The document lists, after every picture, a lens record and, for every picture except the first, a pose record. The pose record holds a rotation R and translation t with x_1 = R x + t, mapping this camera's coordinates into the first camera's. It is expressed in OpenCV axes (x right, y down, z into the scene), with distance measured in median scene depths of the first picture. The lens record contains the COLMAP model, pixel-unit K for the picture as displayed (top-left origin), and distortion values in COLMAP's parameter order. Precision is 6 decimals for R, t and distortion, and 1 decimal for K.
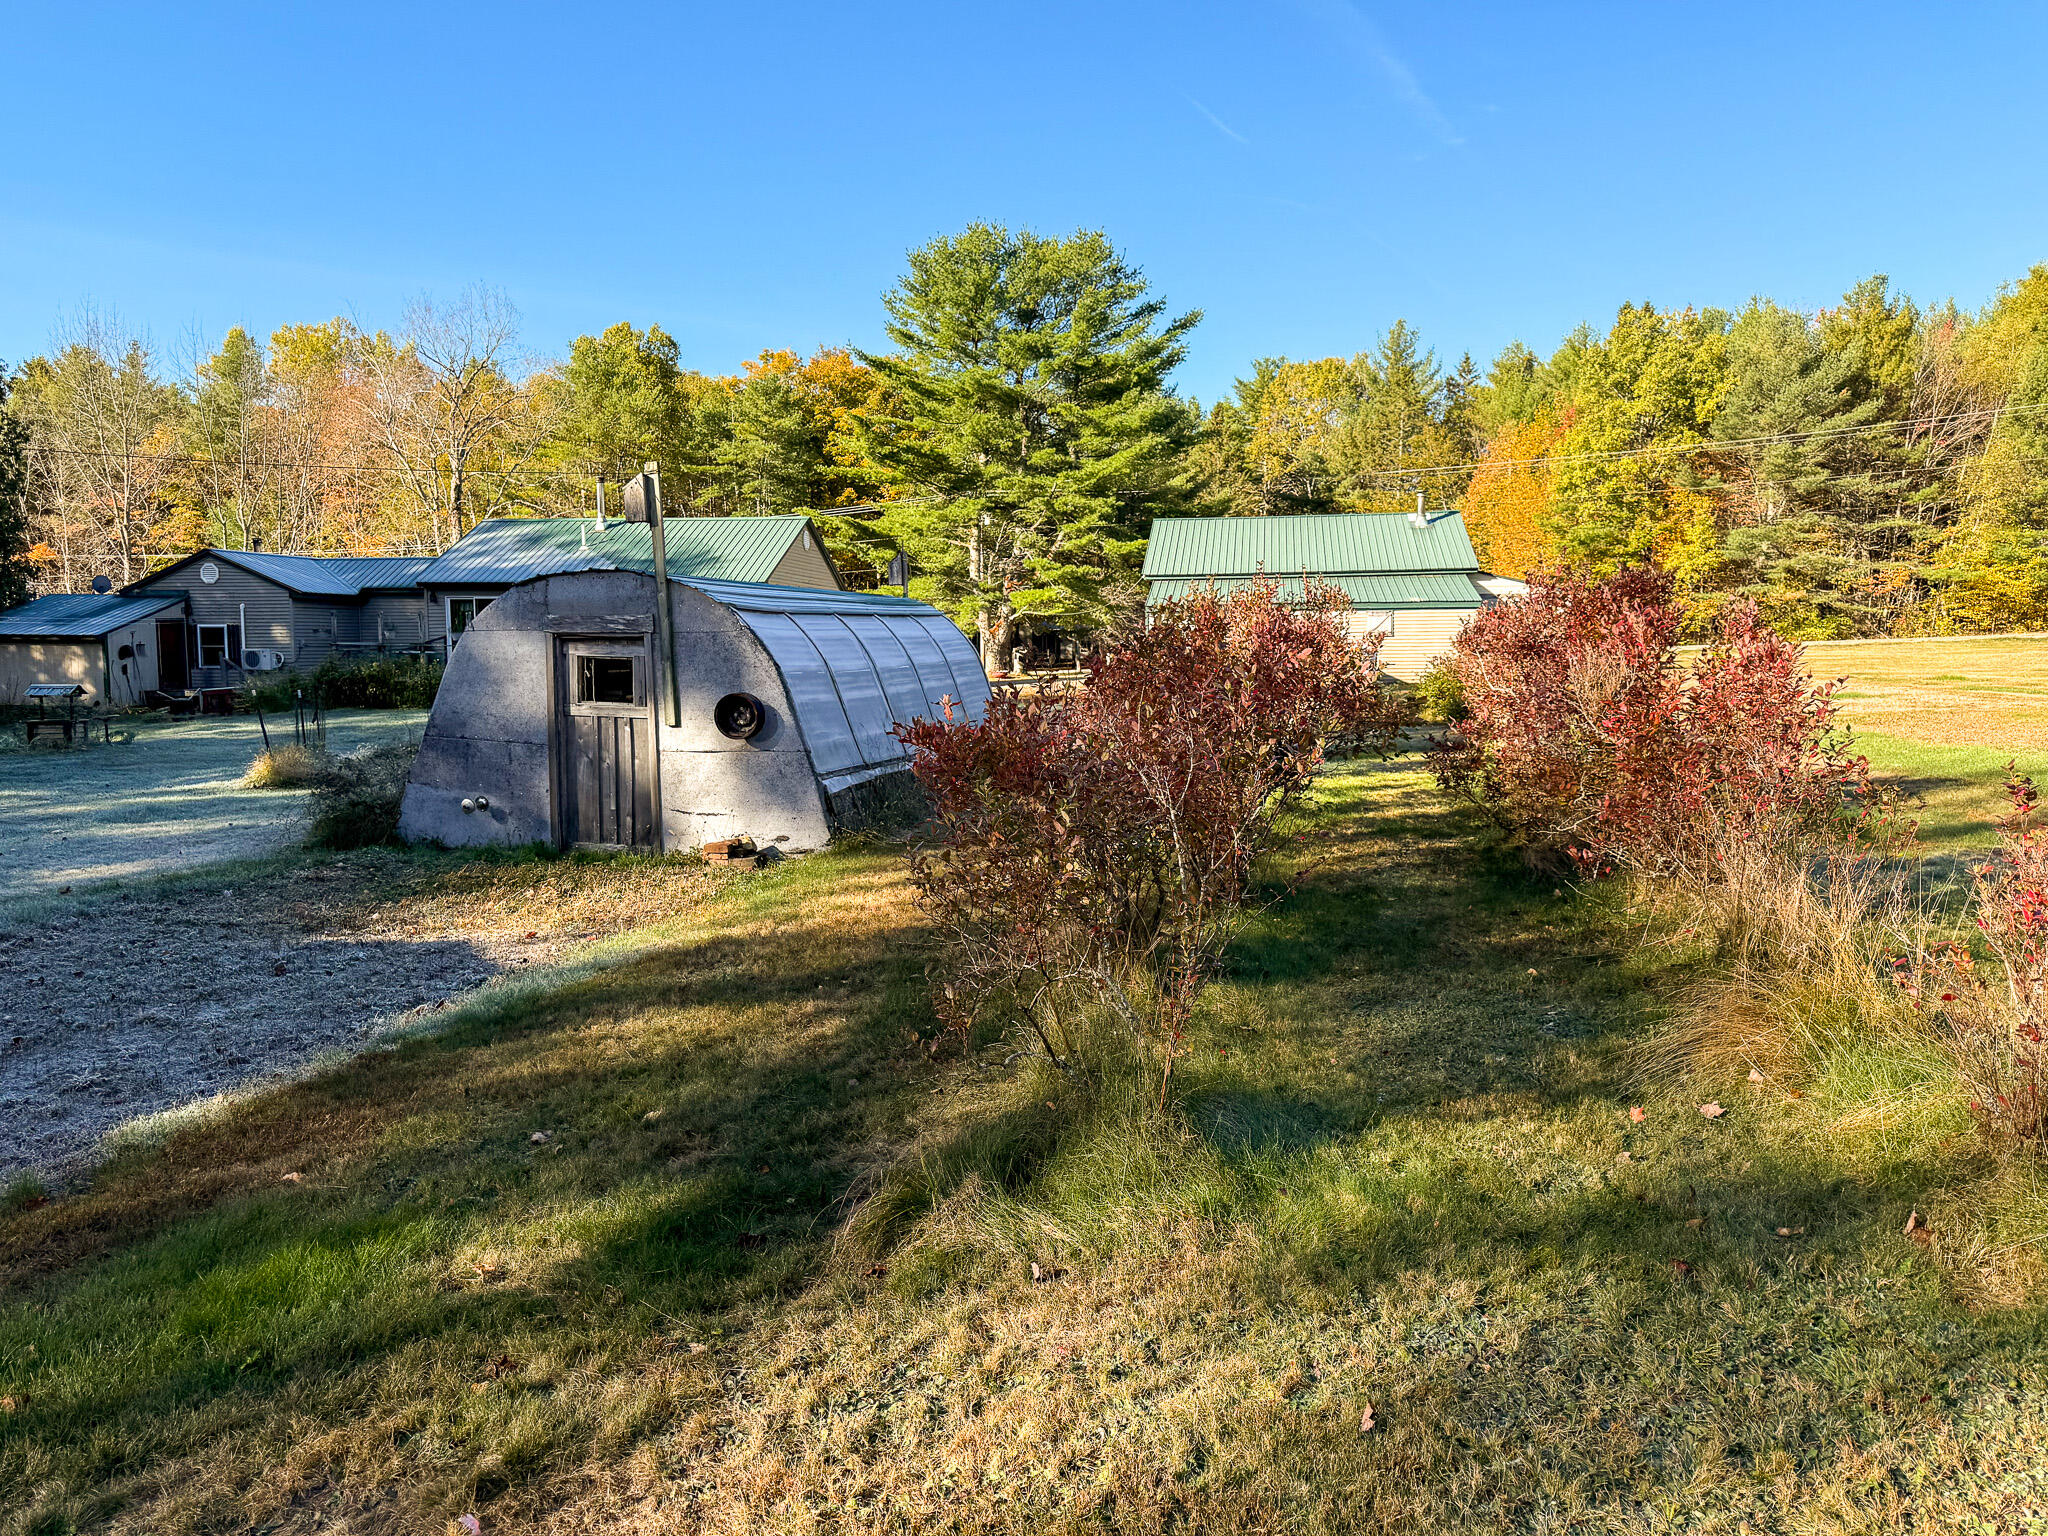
lens RADIAL K [[1456.3, 0, 1017.5], [0, 1456.3, 771.6], [0, 0, 1]] dist [0.013991, 0.000705]
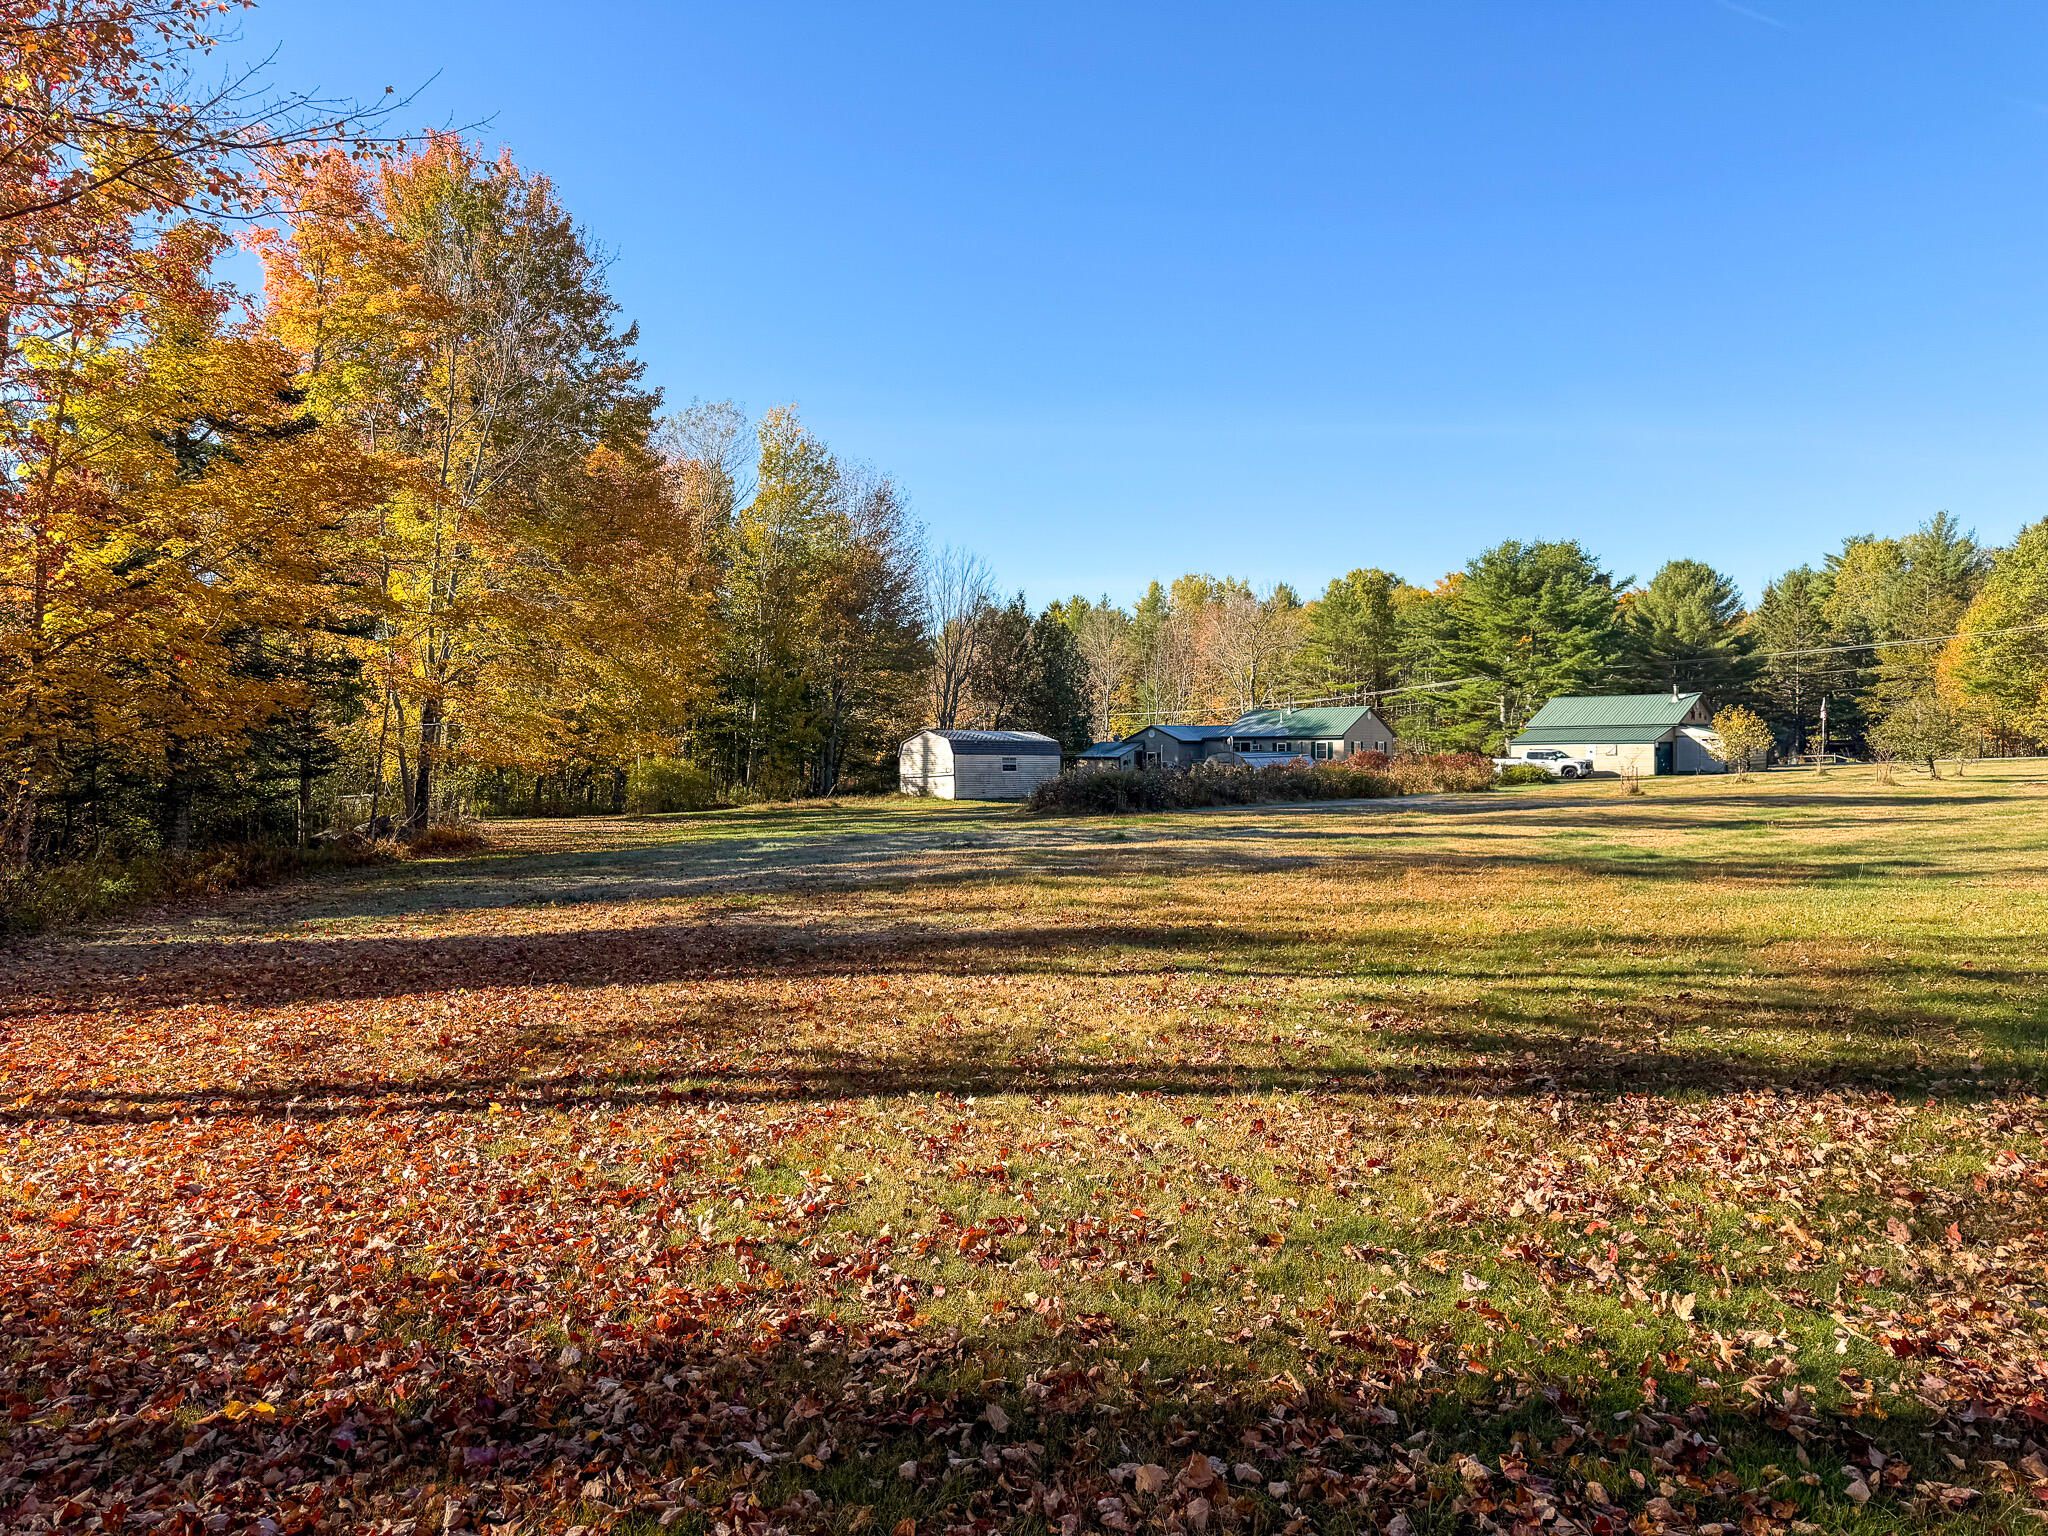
lens RADIAL K [[1456.3, 0, 1021.9], [0, 1456.3, 768.4], [0, 0, 1]] dist [0.013991, 0.000705]
pose [[0.845874, 0.000257, -0.533383, 0.334742], [-0.041023, 0.997069, -0.064578, 0.055584], [0.531803, 0.076506, 0.843405, -0.683312]]
